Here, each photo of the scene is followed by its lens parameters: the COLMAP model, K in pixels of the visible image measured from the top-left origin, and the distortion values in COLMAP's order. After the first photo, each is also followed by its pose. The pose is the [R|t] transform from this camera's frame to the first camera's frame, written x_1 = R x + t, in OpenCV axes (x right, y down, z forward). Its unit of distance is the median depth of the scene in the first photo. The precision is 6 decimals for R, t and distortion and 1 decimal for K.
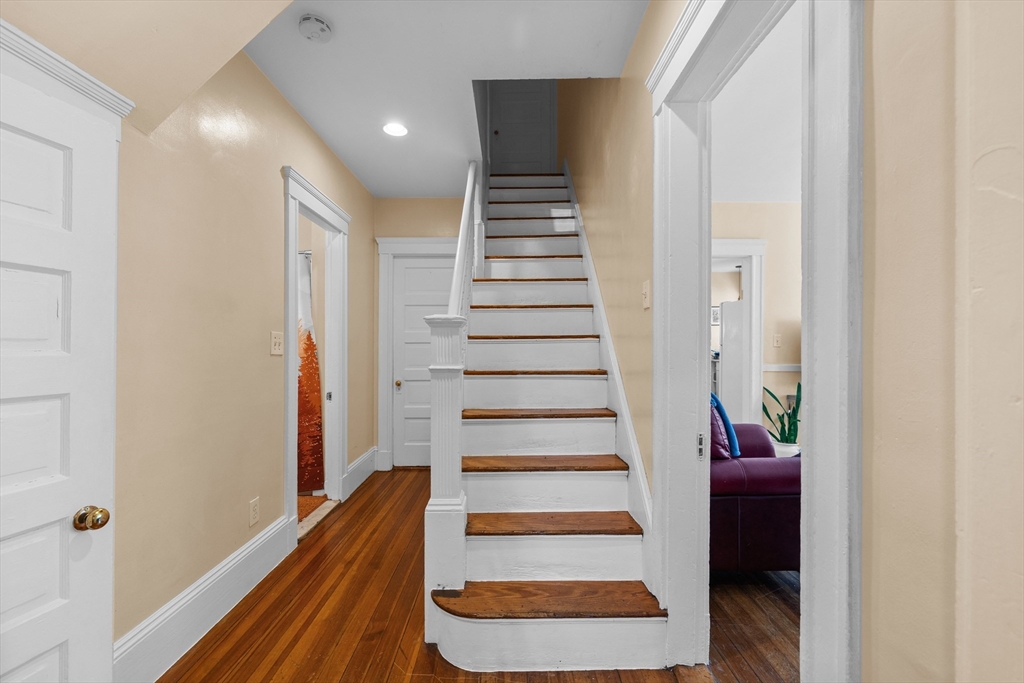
lens RADIAL K [[433.4, 0, 509.1], [0, 433.4, 351.3], [0, 0, 1]] dist [0.000106, -0.000030]
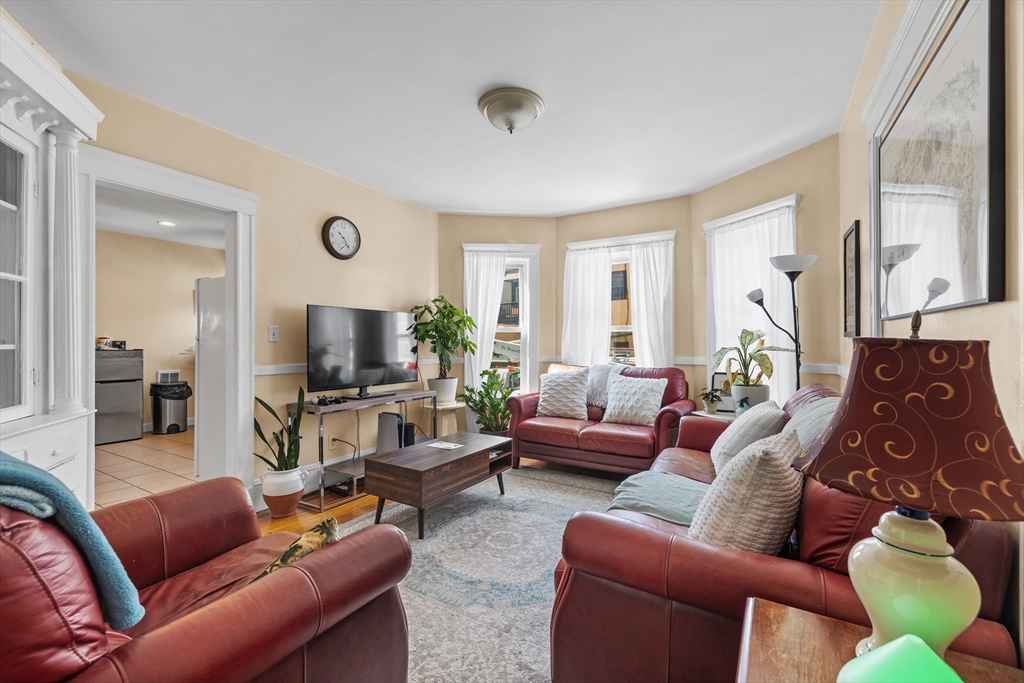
lens RADIAL K [[429.6, 0, 512.0], [0, 429.6, 341.5], [0, 0, 1]] dist [0.000281, -0.000109]
pose [[0.510761, 0.000043, 0.859723, 0.192336], [0.011102, 0.999916, -0.006646, -0.001114], [-0.859651, 0.012939, 0.510718, 0.268318]]
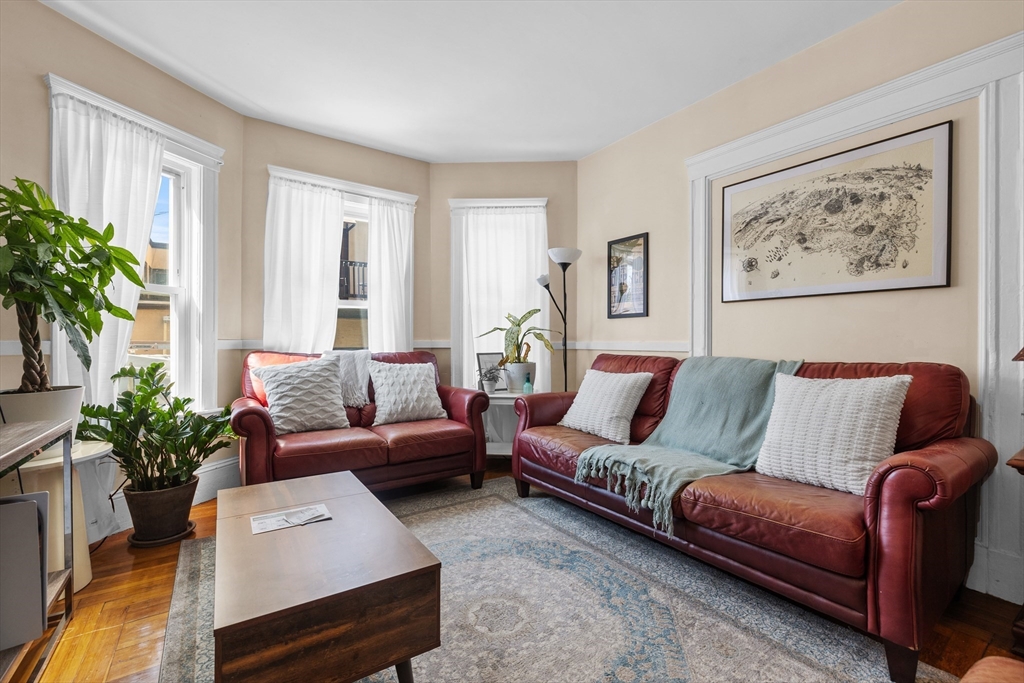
lens RADIAL K [[440.9, 0, 512.0], [0, 440.9, 341.5], [0, 0, 1]] dist [-0.000617, -0.000174]
pose [[-0.575400, -0.001427, 0.817871, 0.389076], [0.005360, 0.999970, 0.005516, 0.032450], [-0.817855, 0.007558, -0.575375, 0.811393]]
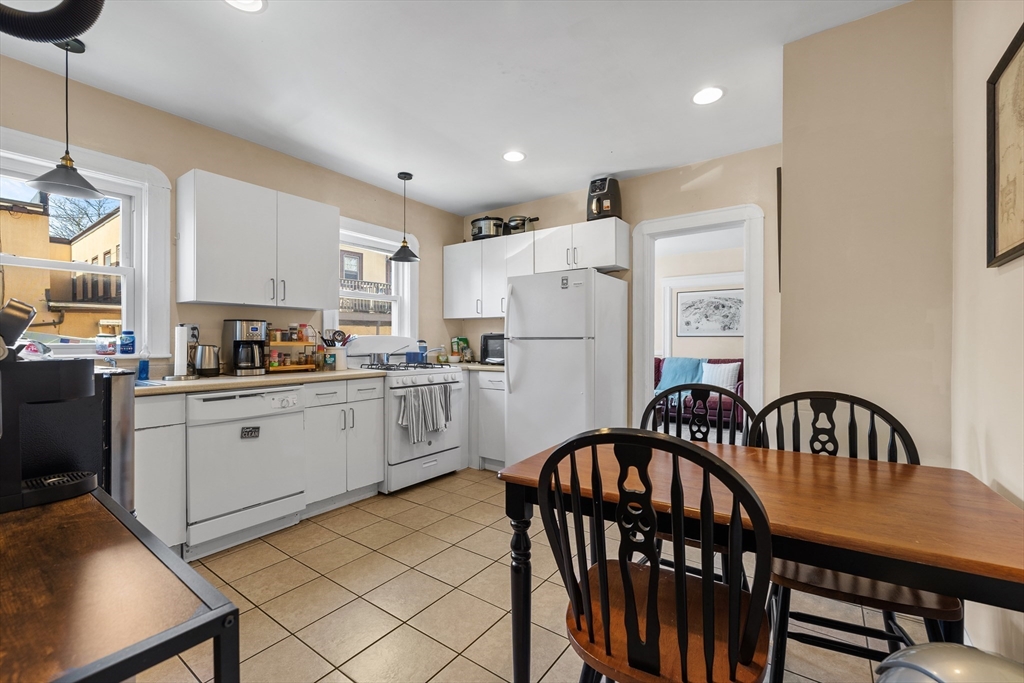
lens RADIAL K [[429.6, 0, 512.0], [0, 429.6, 341.5], [0, 0, 1]] dist [0.000281, -0.000109]
pose [[-0.808457, -0.001446, 0.588554, 0.276219], [0.003639, 0.999966, 0.007456, -0.017225], [-0.588545, 0.008169, -0.808423, 1.944875]]
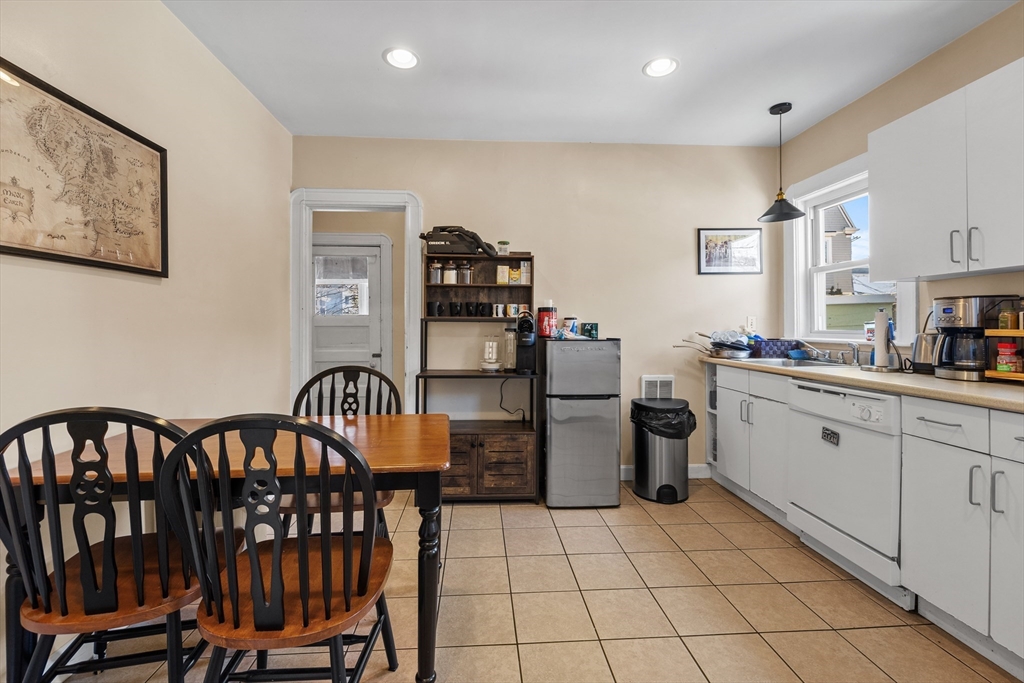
lens RADIAL K [[438.6, 0, 509.0], [0, 438.6, 327.6], [0, 0, 1]] dist [0.000146, -0.000156]
pose [[0.997828, -0.000990, 0.065866, 0.510528], [0.001347, 0.999985, -0.005381, -0.012998], [-0.065859, 0.005458, 0.997814, 1.189709]]
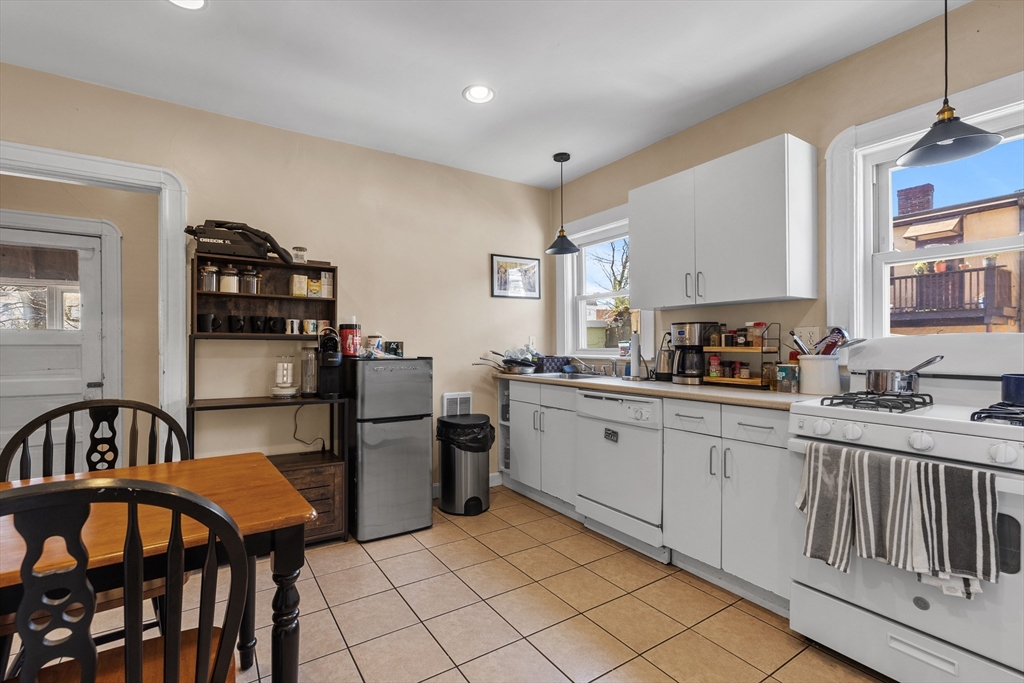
lens RADIAL K [[444.1, 0, 481.6], [0, 444.1, 347.5], [0, 0, 1]] dist [-0.000864, -0.000112]
pose [[0.851970, -0.002899, 0.523582, 0.432928], [0.005610, 0.999978, -0.003592, -0.011323], [-0.523560, 0.005997, 0.851968, 1.236310]]
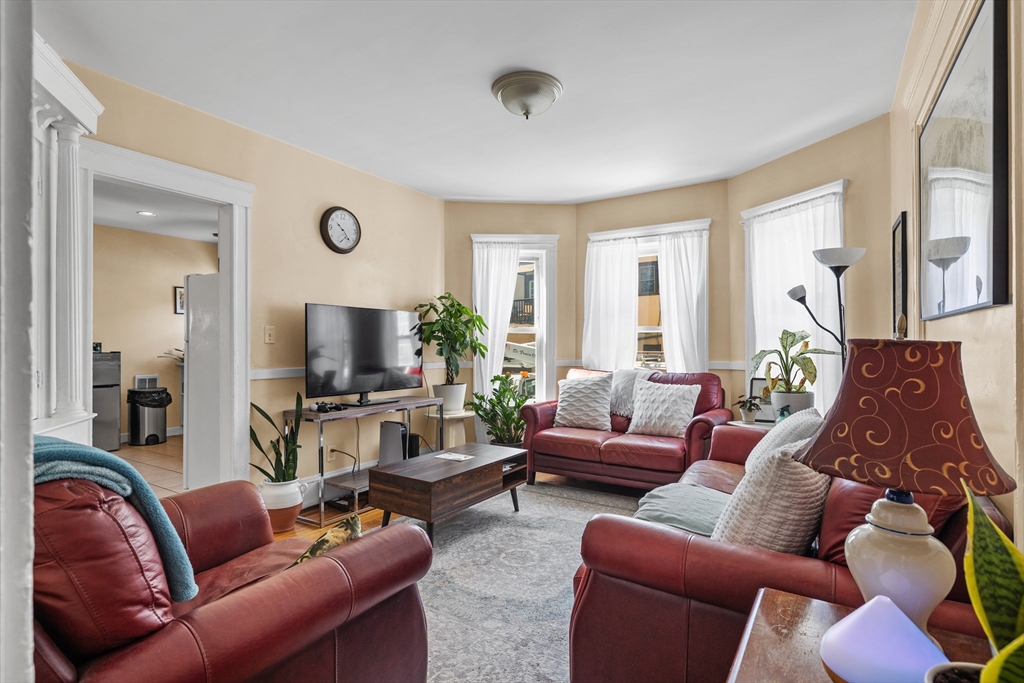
lens RADIAL K [[502.7, 0, 511.3], [0, 502.7, 342.7], [0, 0, 1]] dist [-0.002728, -0.000378]
pose [[0.533196, 0.002168, 0.845989, 0.145043], [0.010286, 0.999906, -0.009045, -0.000189], [-0.845929, 0.013525, 0.533124, 0.245643]]
